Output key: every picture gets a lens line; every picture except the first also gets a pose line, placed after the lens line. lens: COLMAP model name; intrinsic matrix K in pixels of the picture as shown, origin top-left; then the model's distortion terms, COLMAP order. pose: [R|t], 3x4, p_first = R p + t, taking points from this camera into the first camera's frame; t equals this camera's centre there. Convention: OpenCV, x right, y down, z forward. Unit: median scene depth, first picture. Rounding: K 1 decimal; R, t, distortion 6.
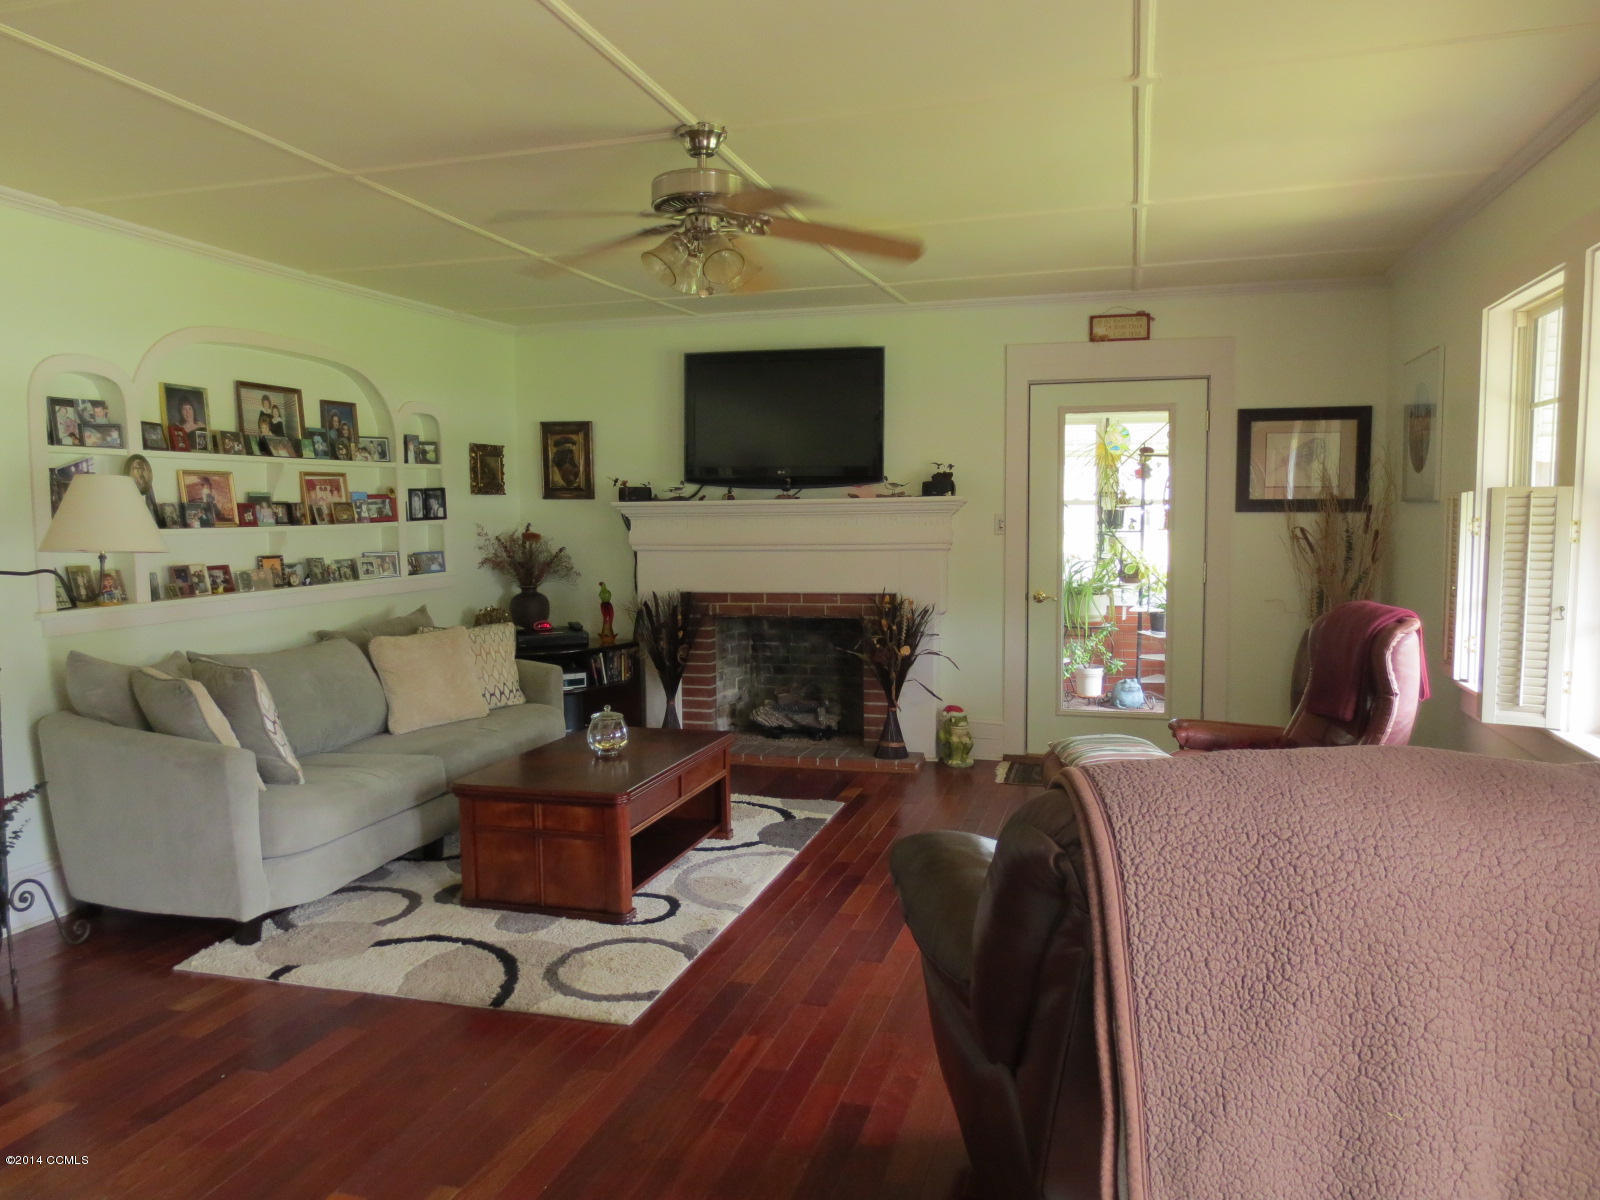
lens RADIAL K [[1149.8, 0, 806.2], [0, 1149.8, 602.1], [0, 0, 1]] dist [-0.021397, 0.006250]
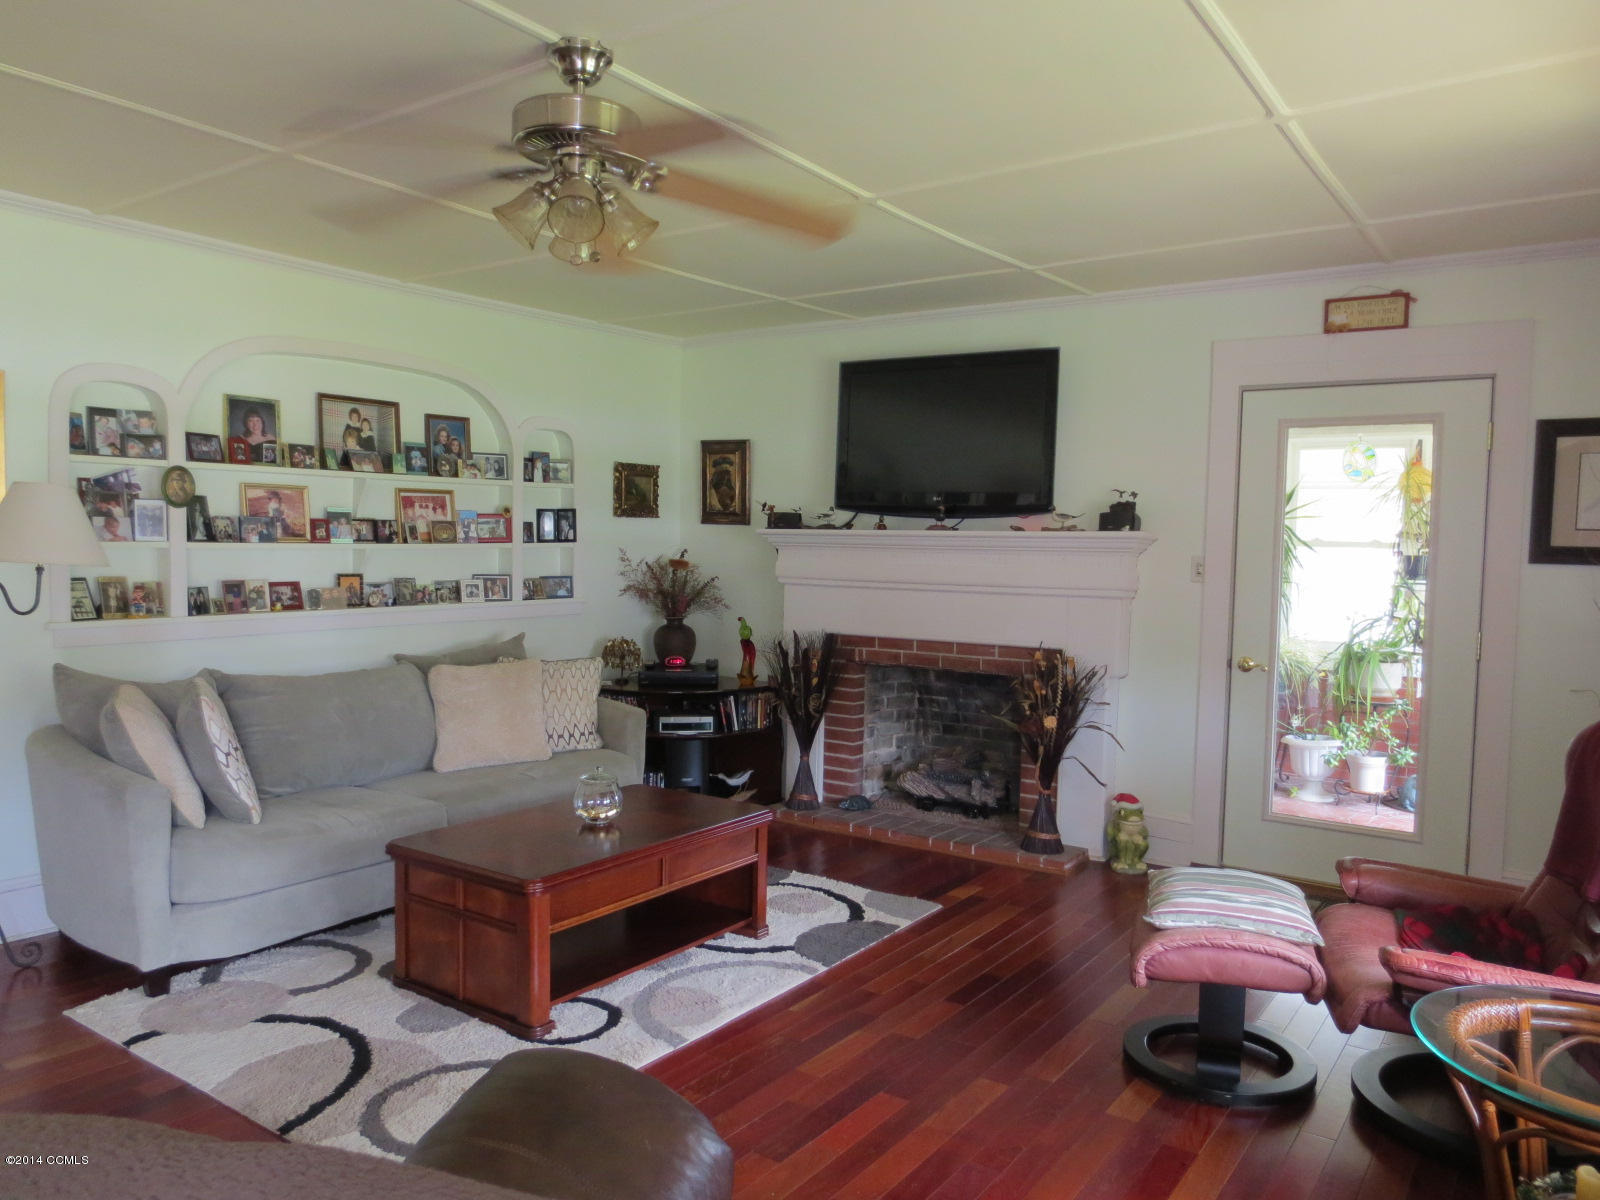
lens RADIAL K [[1149.8, 0, 806.2], [0, 1149.8, 602.1], [0, 0, 1]] dist [-0.021397, 0.006250]
pose [[0.944794, 0.045453, -0.324498, 0.182296], [-0.054166, 0.998372, -0.017864, -0.017751], [0.323158, 0.034455, 0.945718, 0.184471]]
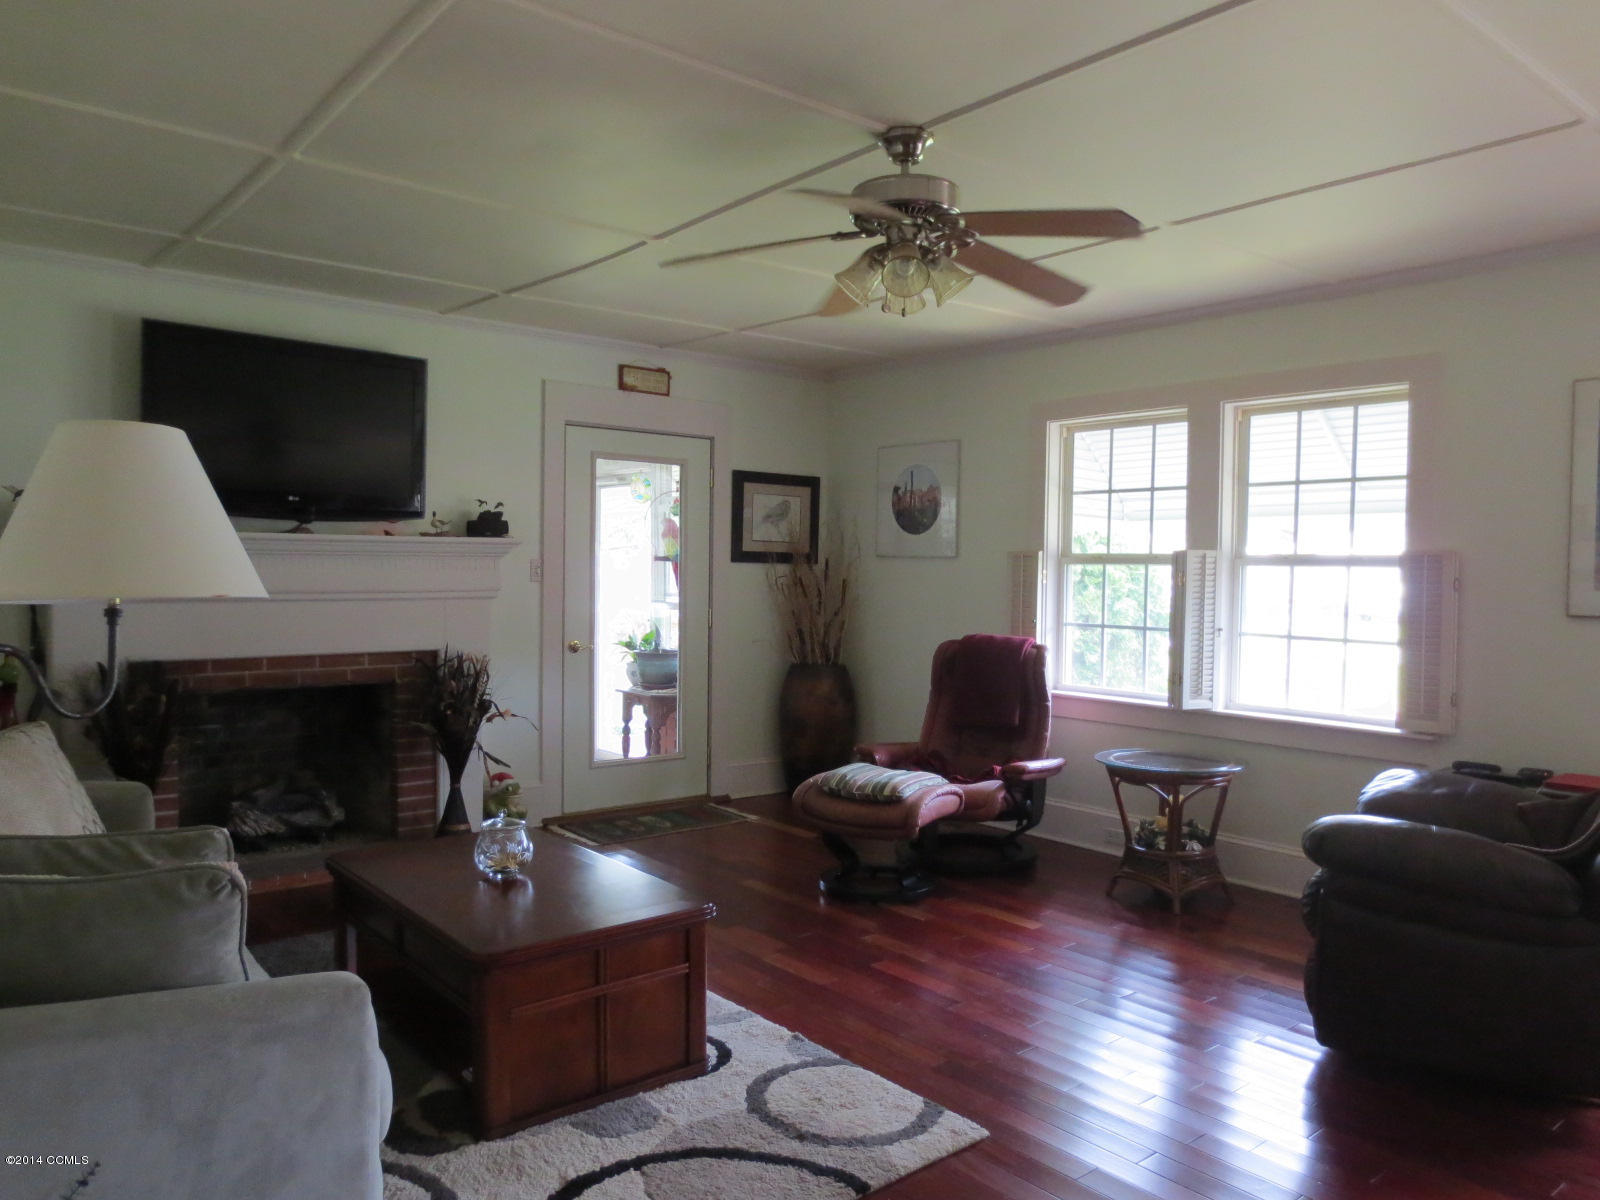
lens RADIAL K [[1143.1, 0, 806.4], [0, 1143.1, 603.4], [0, 0, 1]] dist [-0.007670, 0.000532]
pose [[0.561797, -0.009133, 0.827225, -0.504158], [0.045739, 0.998752, -0.020036, -0.013231], [-0.826010, 0.049092, 0.561513, 0.322902]]
